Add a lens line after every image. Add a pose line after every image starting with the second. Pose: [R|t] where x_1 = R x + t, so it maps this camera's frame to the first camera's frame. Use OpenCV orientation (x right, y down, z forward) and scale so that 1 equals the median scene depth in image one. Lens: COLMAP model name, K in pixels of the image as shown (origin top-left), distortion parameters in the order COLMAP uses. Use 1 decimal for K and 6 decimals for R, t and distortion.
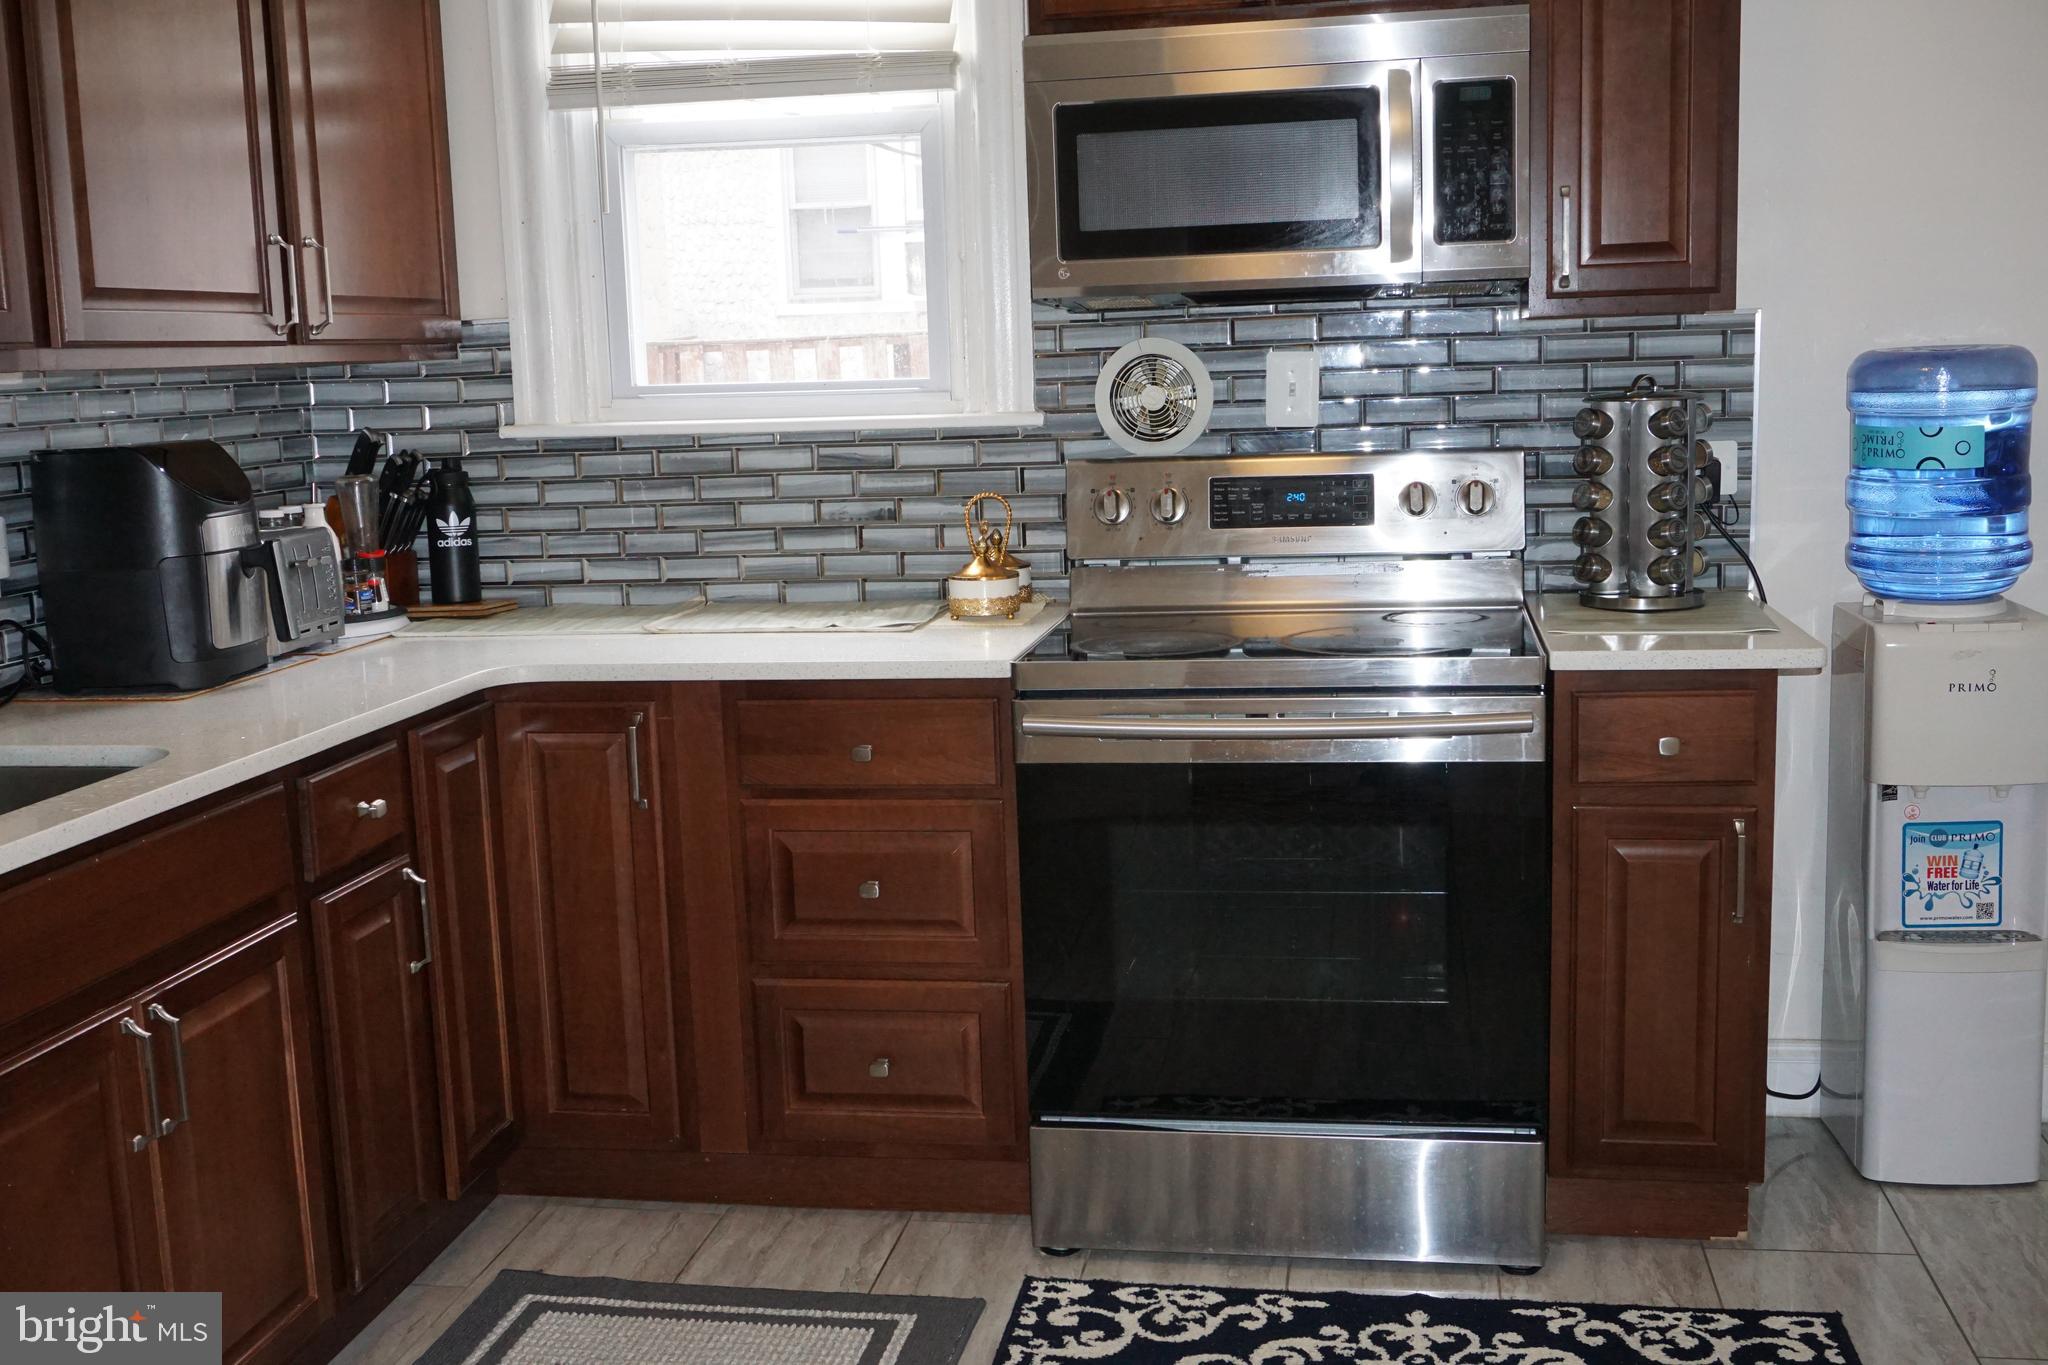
lens RADIAL K [[2096.0, 0, 1019.3], [0, 2096.0, 678.3], [0, 0, 1]] dist [-0.018760, 0.000000]
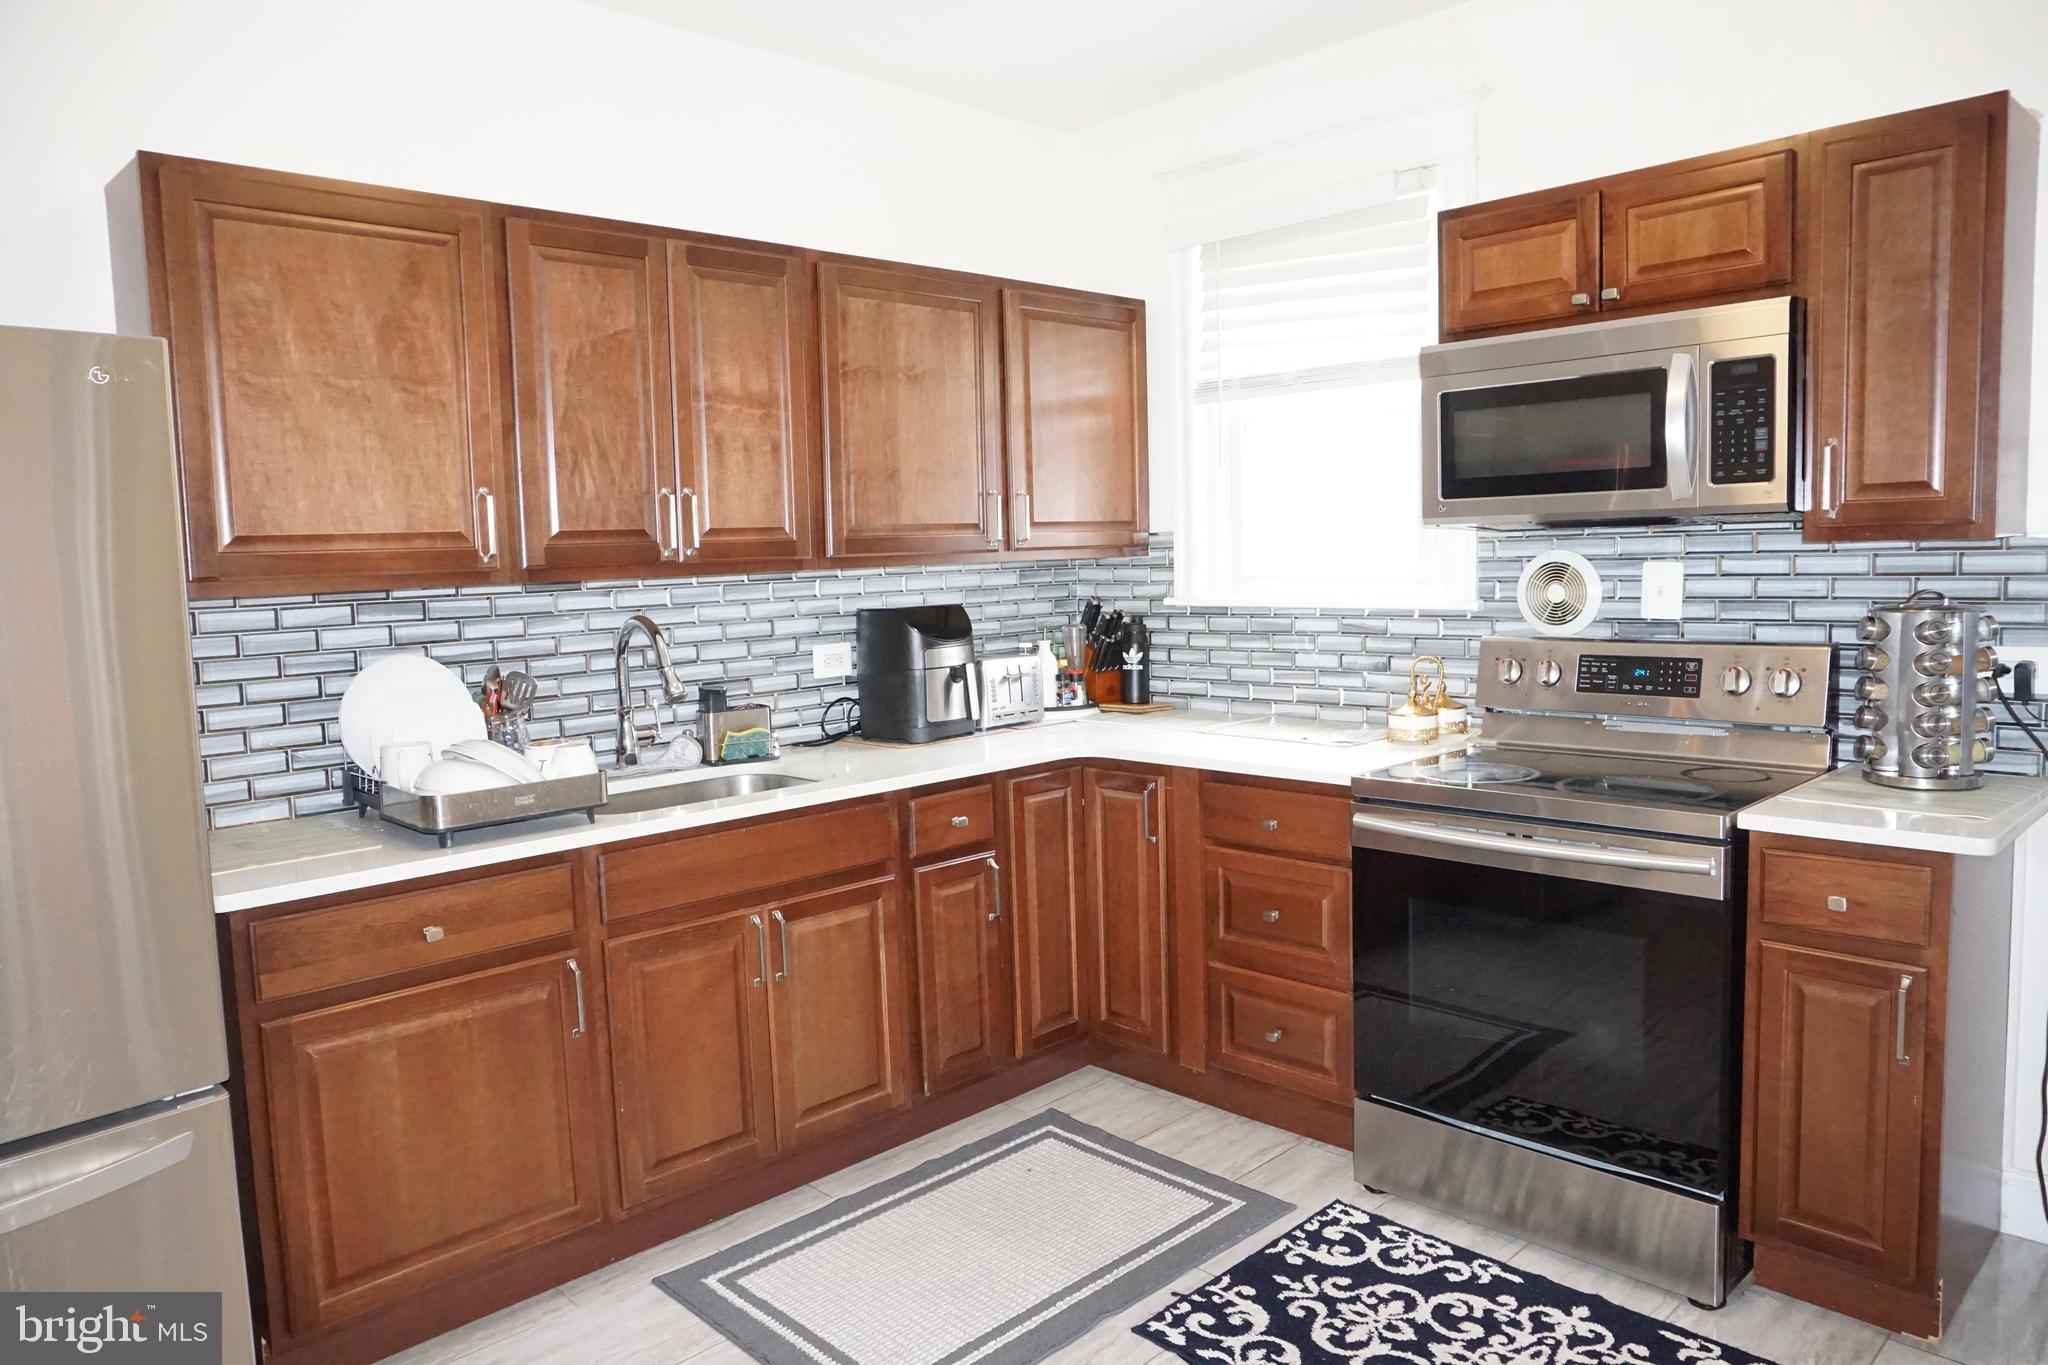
lens RADIAL K [[1369.0, 0, 1016.3], [0, 1369.0, 675.4], [0, 0, 1]] dist [-0.050846, 0.033840]
pose [[0.809365, 0.063446, -0.583868, 0.328718], [-0.087897, 0.996037, -0.013610, -0.040622], [0.580691, 0.062335, 0.811734, 0.081097]]
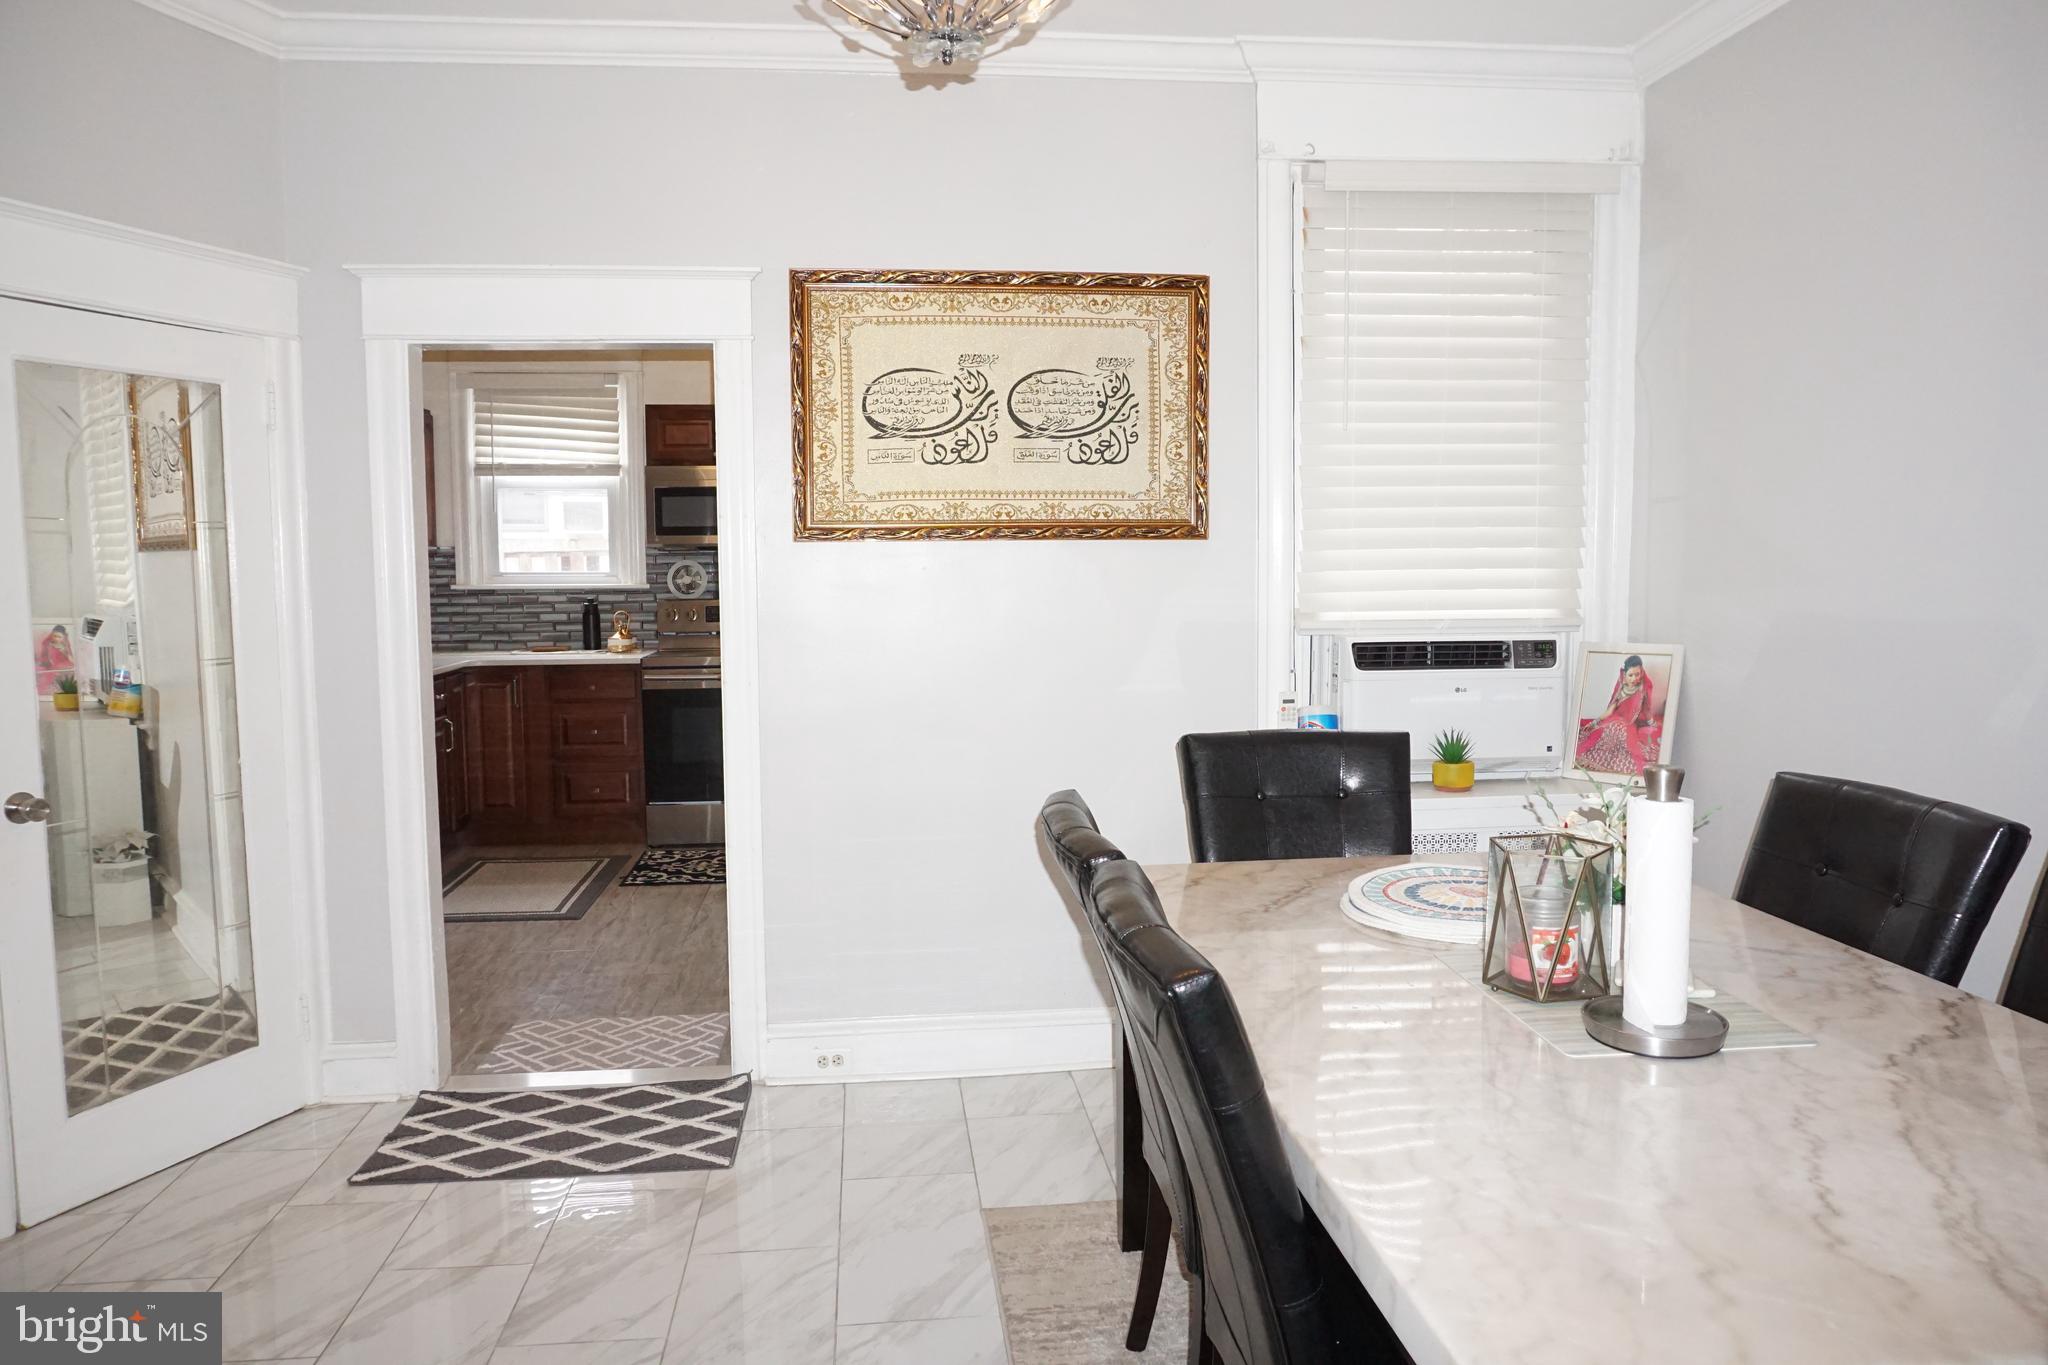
lens RADIAL K [[1369.0, 0, 1014.4], [0, 1369.0, 678.8], [0, 0, 1]] dist [-0.050846, 0.033840]
pose [[0.959606, 0.004060, 0.281317, -0.039272], [0.016282, 0.997419, -0.069935, 0.167834], [-0.280875, 0.071691, 0.957063, -1.098001]]
